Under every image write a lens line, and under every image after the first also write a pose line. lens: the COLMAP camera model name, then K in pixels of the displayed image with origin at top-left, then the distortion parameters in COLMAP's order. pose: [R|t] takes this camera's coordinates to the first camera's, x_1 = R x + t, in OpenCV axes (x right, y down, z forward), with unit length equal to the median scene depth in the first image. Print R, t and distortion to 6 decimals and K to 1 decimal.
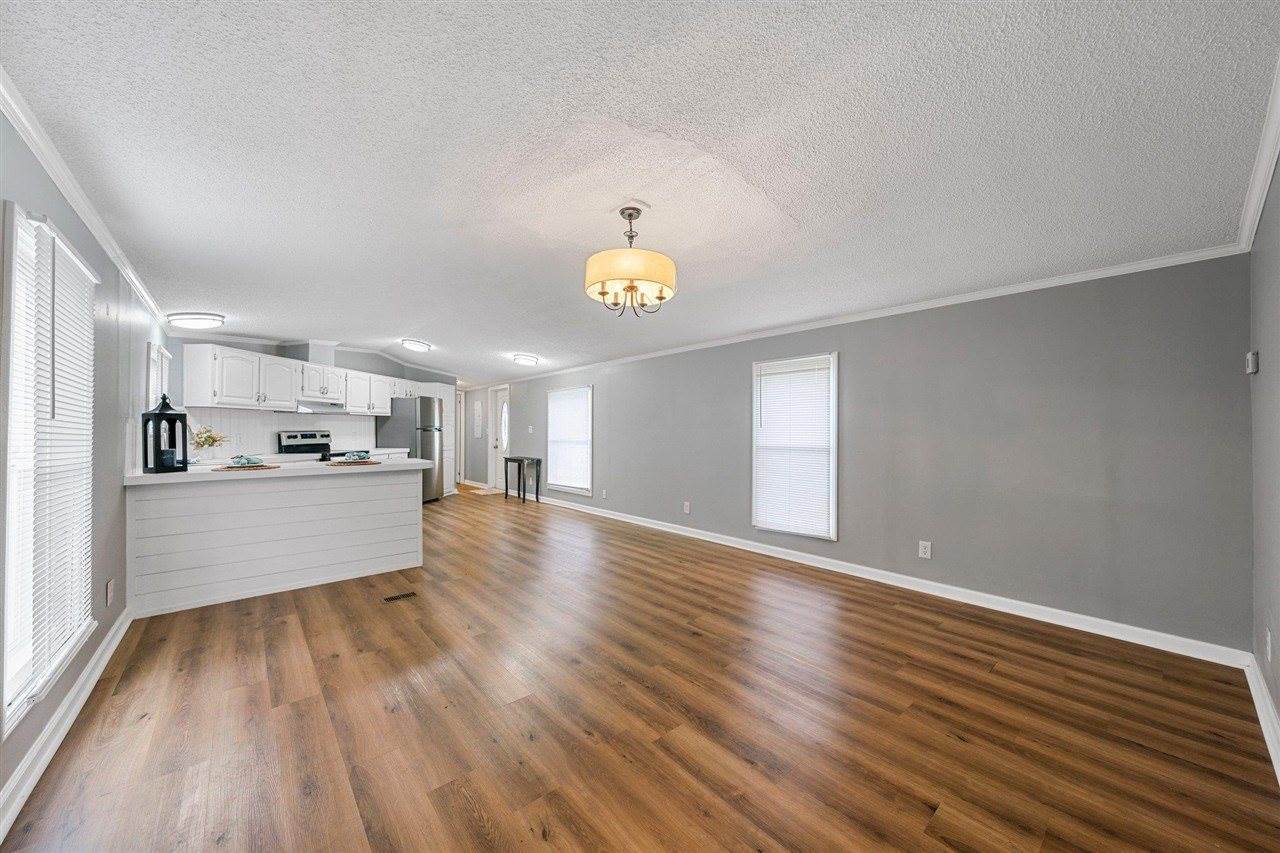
lens RADIAL K [[461.2, 0, 640.0], [0, 461.2, 426.5], [0, 0, 1]] dist [0.000462, -0.000270]
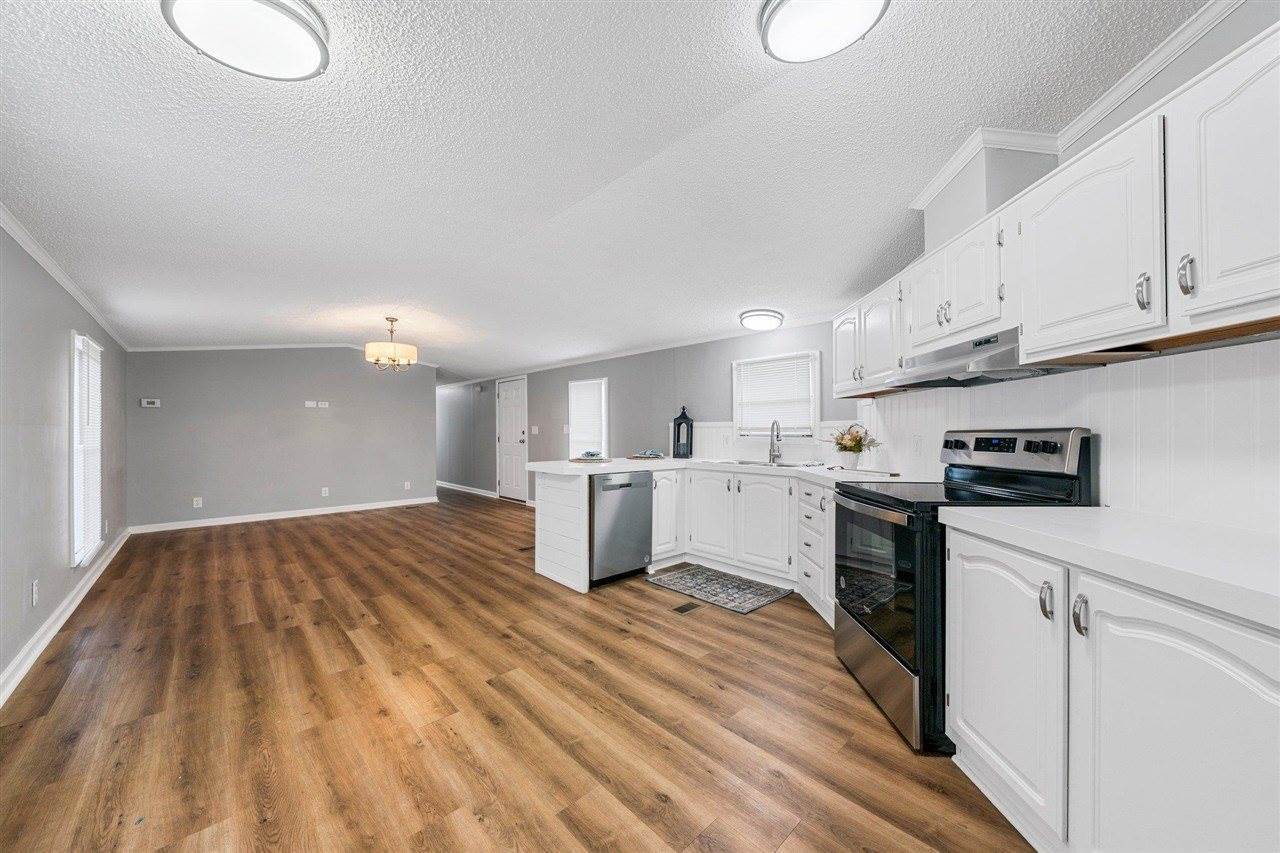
lens RADIAL K [[461.2, 0, 640.0], [0, 461.2, 426.5], [0, 0, 1]] dist [0.000462, -0.000270]
pose [[-0.998884, -0.001880, -0.047184, -0.436575], [-0.000891, 0.999780, -0.020969, 0.014819], [0.047213, -0.020904, -0.998666, 1.344264]]
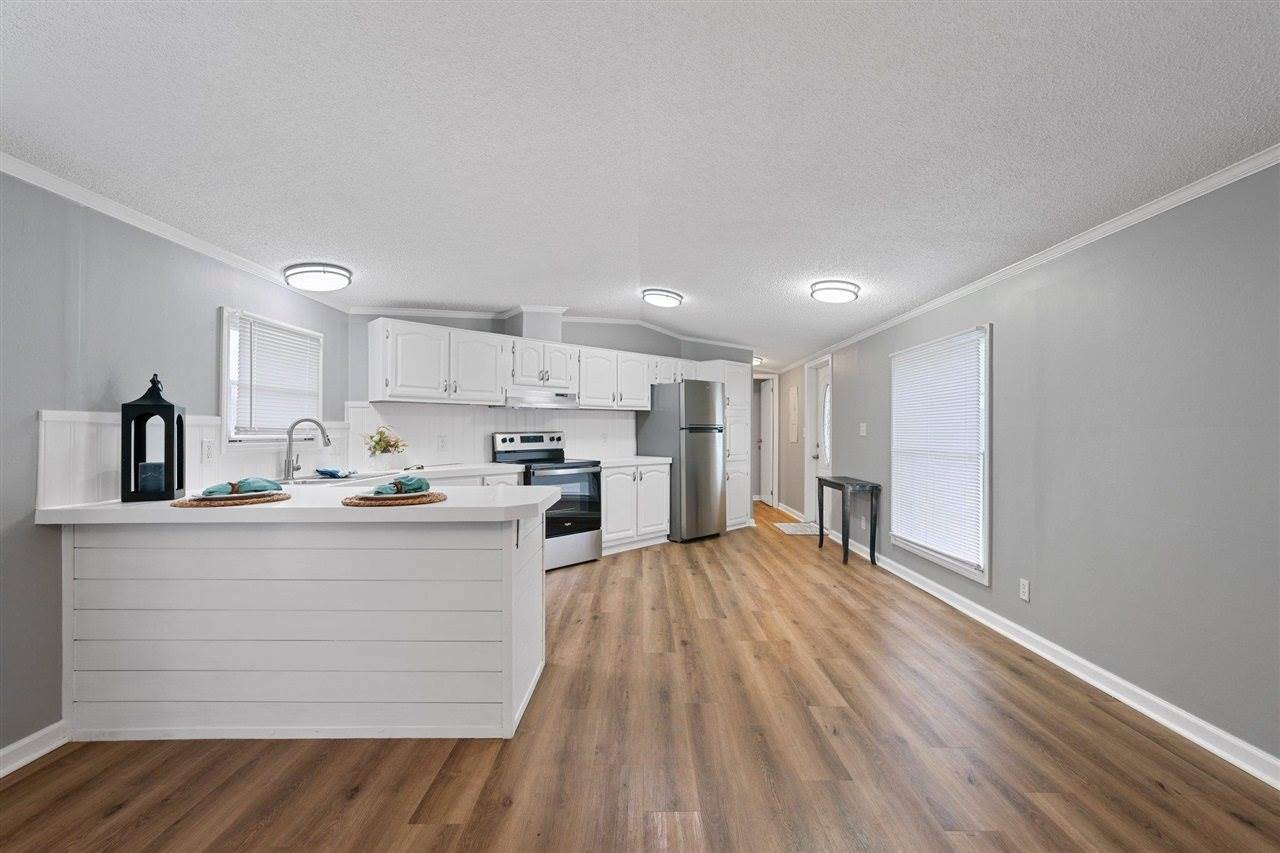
lens RADIAL K [[533.4, 0, 640.0], [0, 533.4, 426.5], [0, 0, 1]] dist [-0.000484, -0.000139]
pose [[0.757188, -0.005819, -0.653171, -0.029863], [0.006452, 0.999978, -0.001429, 0.003182], [0.653165, -0.003132, 0.757209, 0.480040]]
